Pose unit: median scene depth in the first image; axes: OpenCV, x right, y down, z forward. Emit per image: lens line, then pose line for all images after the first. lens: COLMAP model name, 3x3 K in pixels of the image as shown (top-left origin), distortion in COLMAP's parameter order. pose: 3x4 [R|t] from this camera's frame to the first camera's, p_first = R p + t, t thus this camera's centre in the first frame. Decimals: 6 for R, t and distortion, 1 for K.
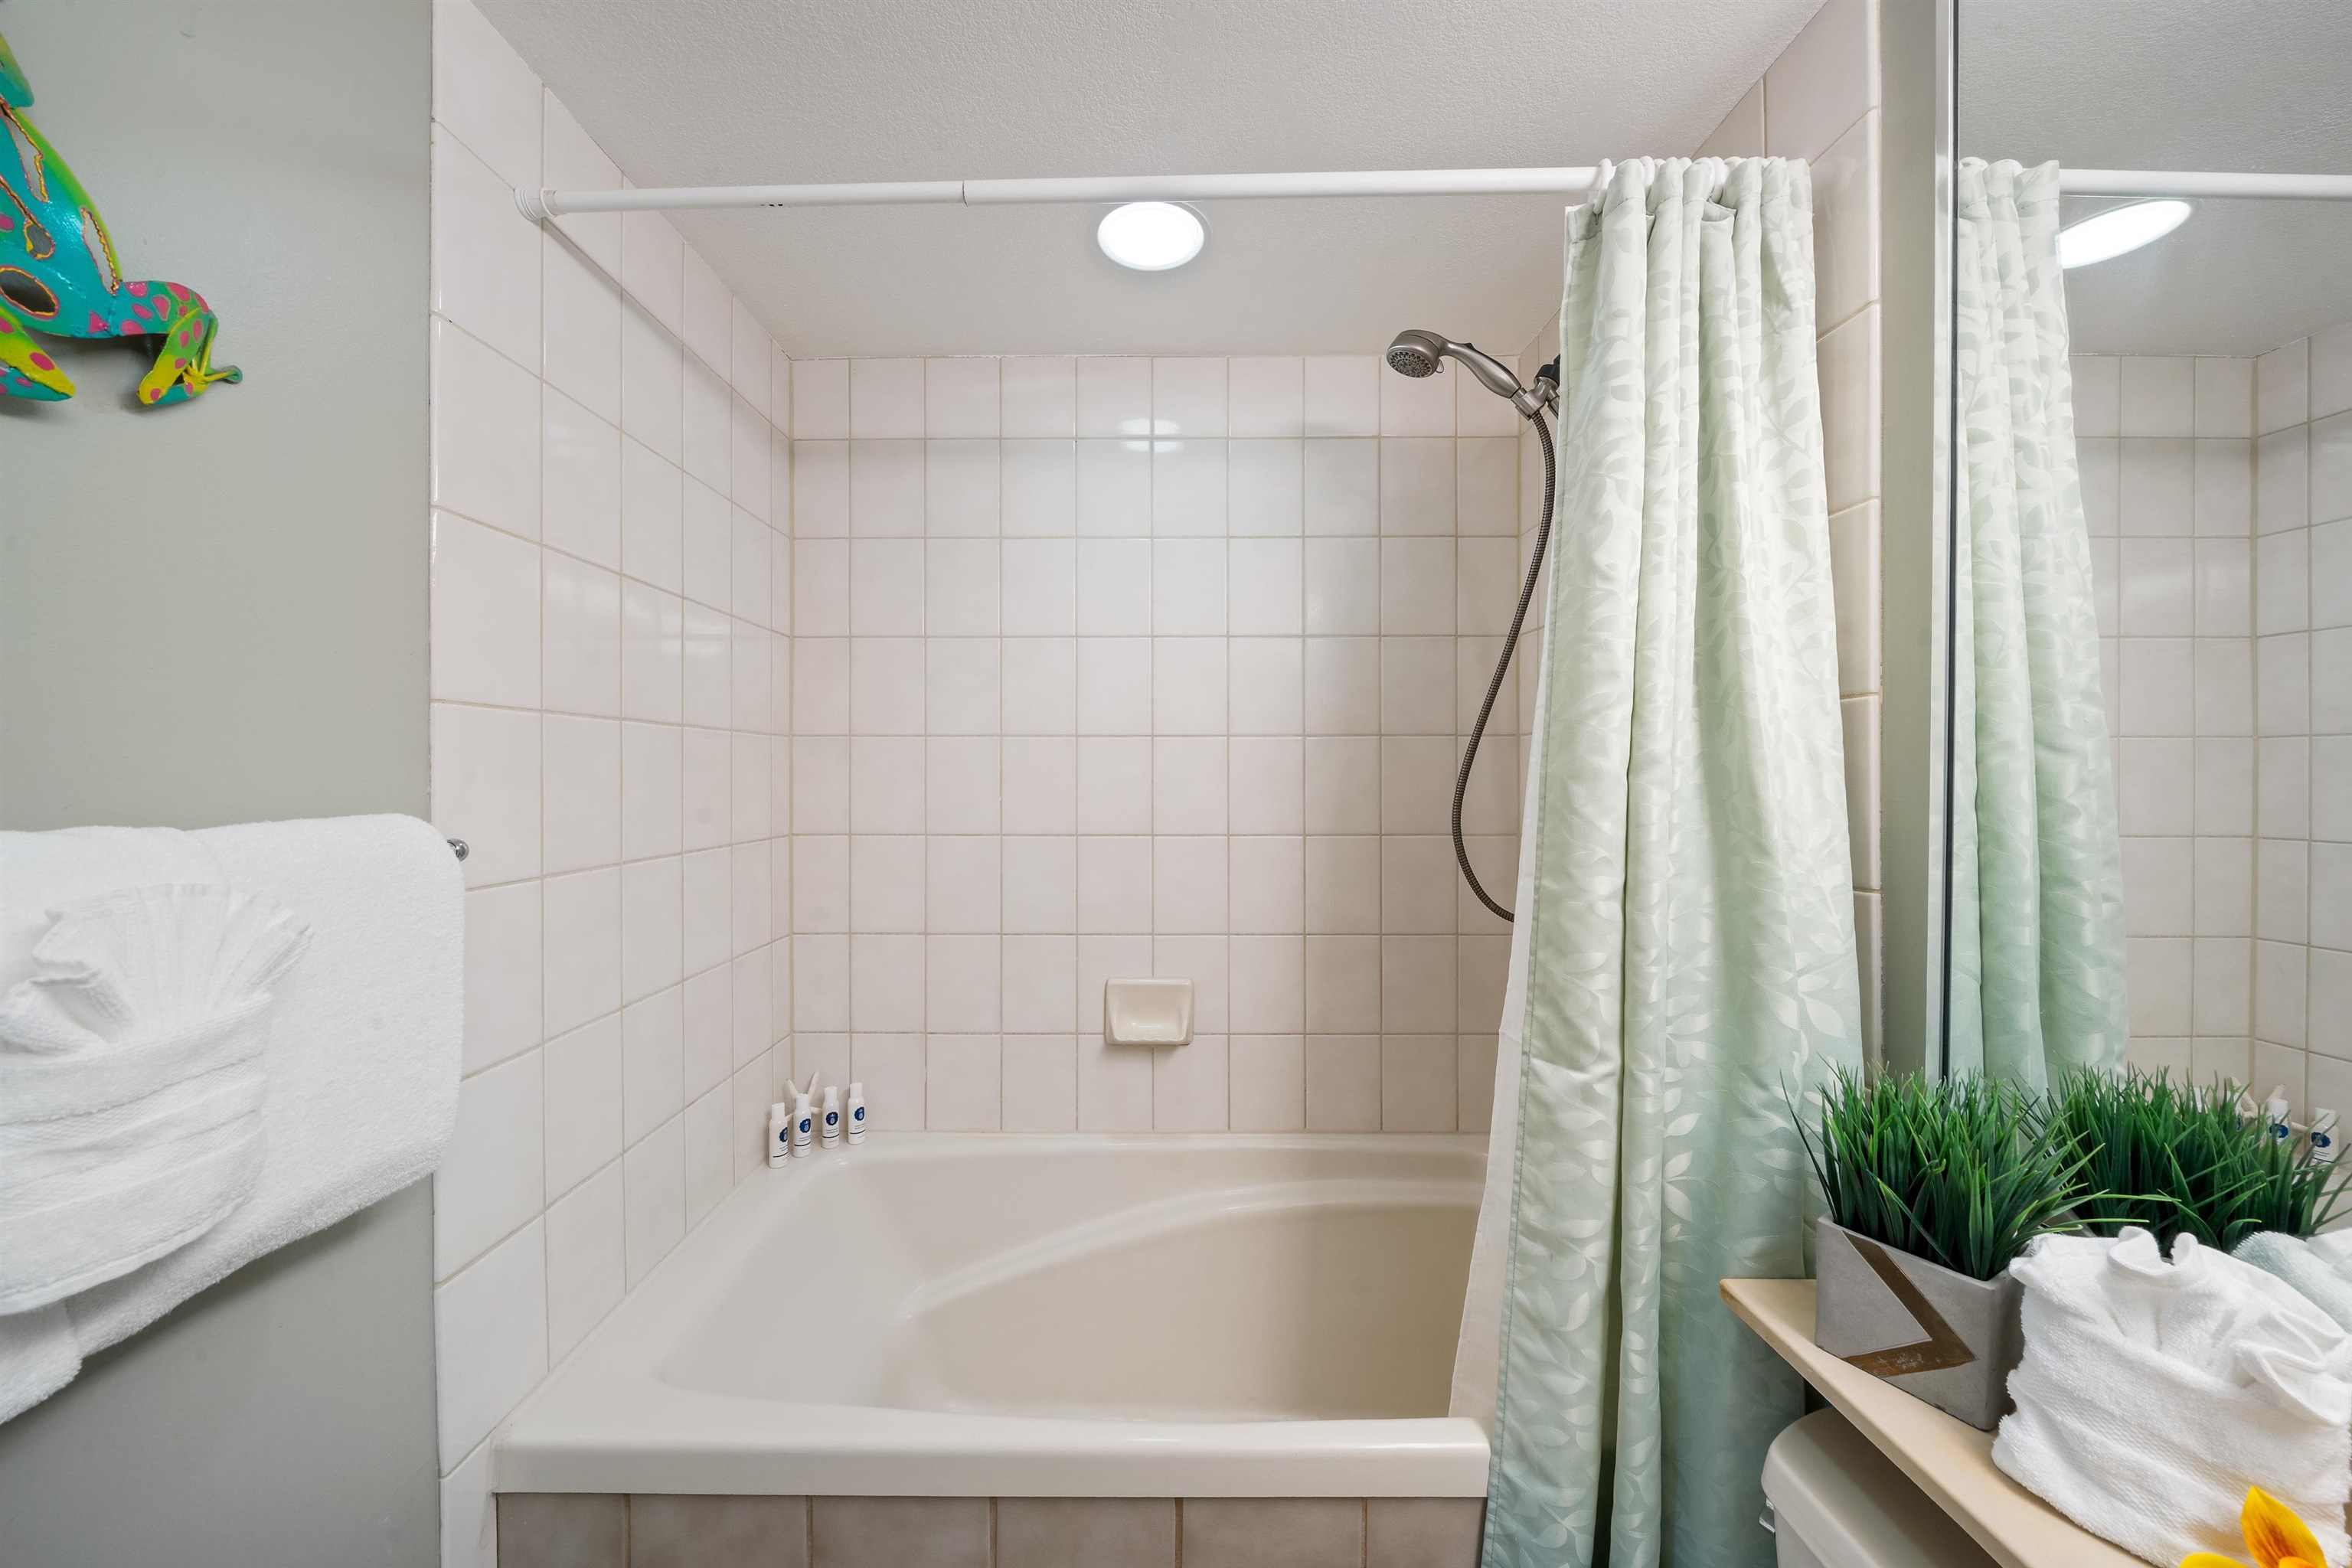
lens RADIAL K [[823.9, 0, 1195.8], [0, 823.9, 775.7], [0, 0, 1]] dist [-0.007550, 0.000314]
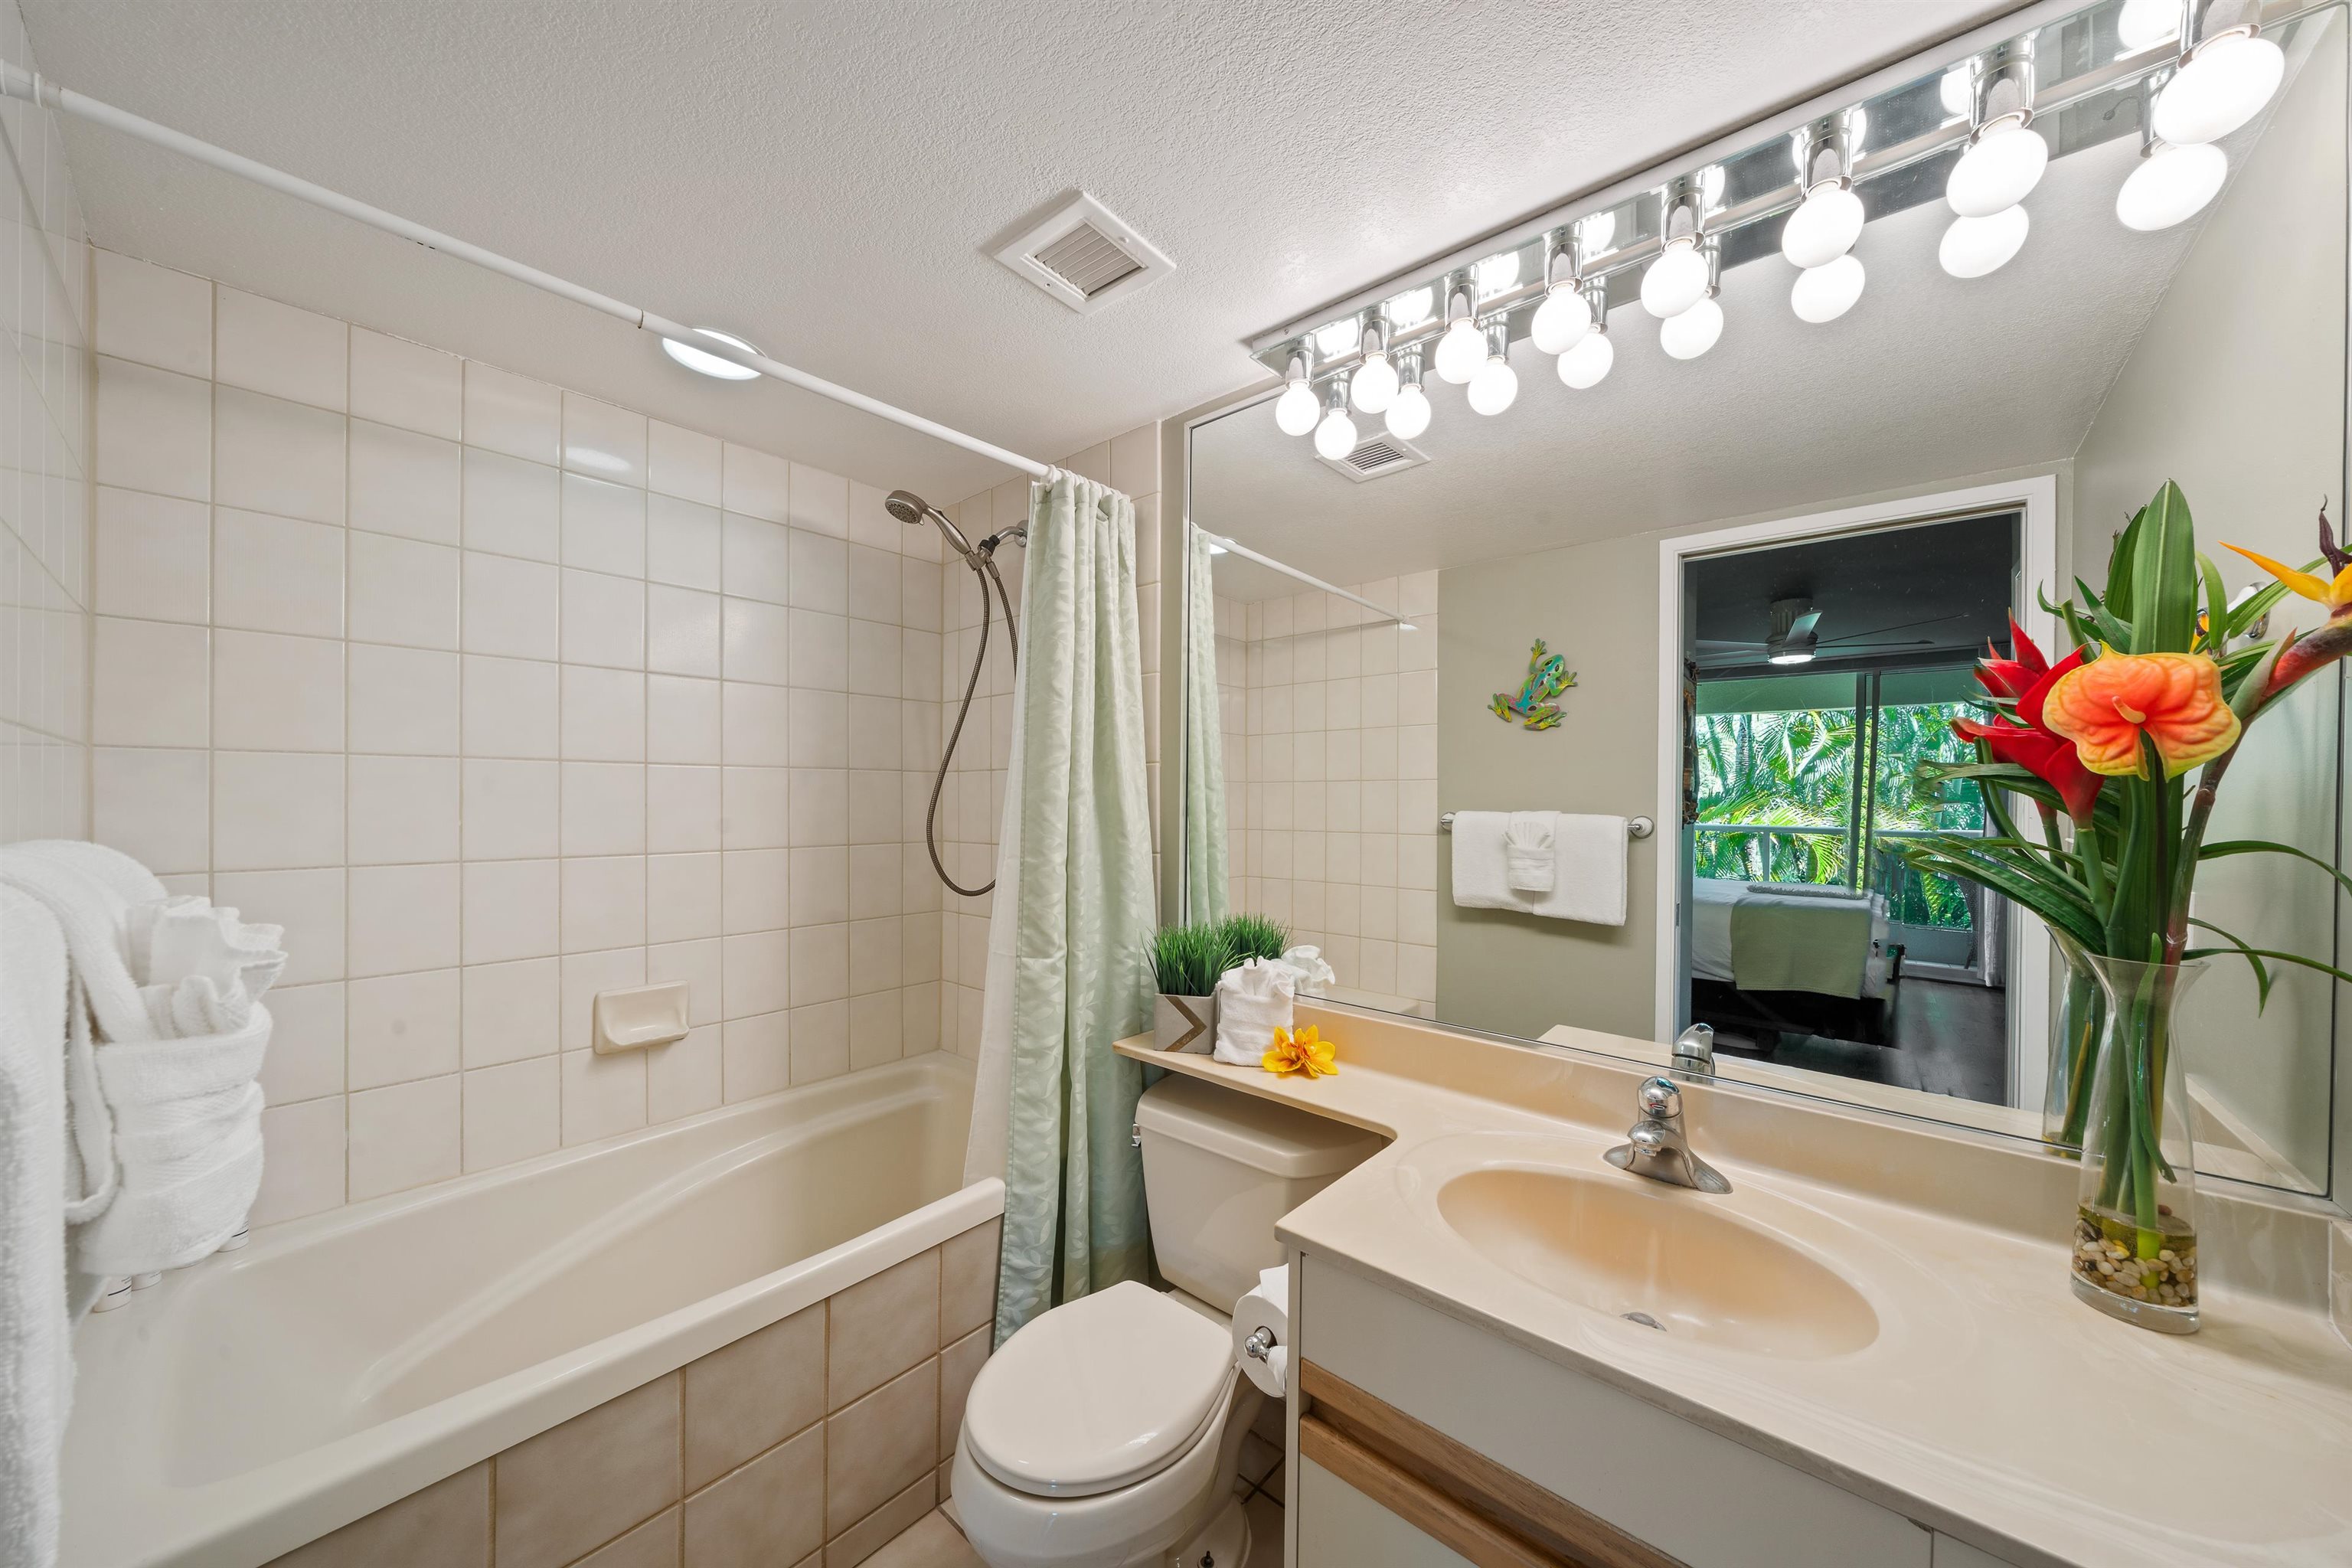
lens RADIAL K [[823.9, 0, 1171.7], [0, 823.9, 800.9], [0, 0, 1]] dist [-0.007550, 0.000314]
pose [[0.653243, 0.001551, 0.757147, -0.766603], [-0.000637, 0.999999, -0.001498, 0.005175], [-0.757148, 0.000496, 0.653243, -0.433305]]
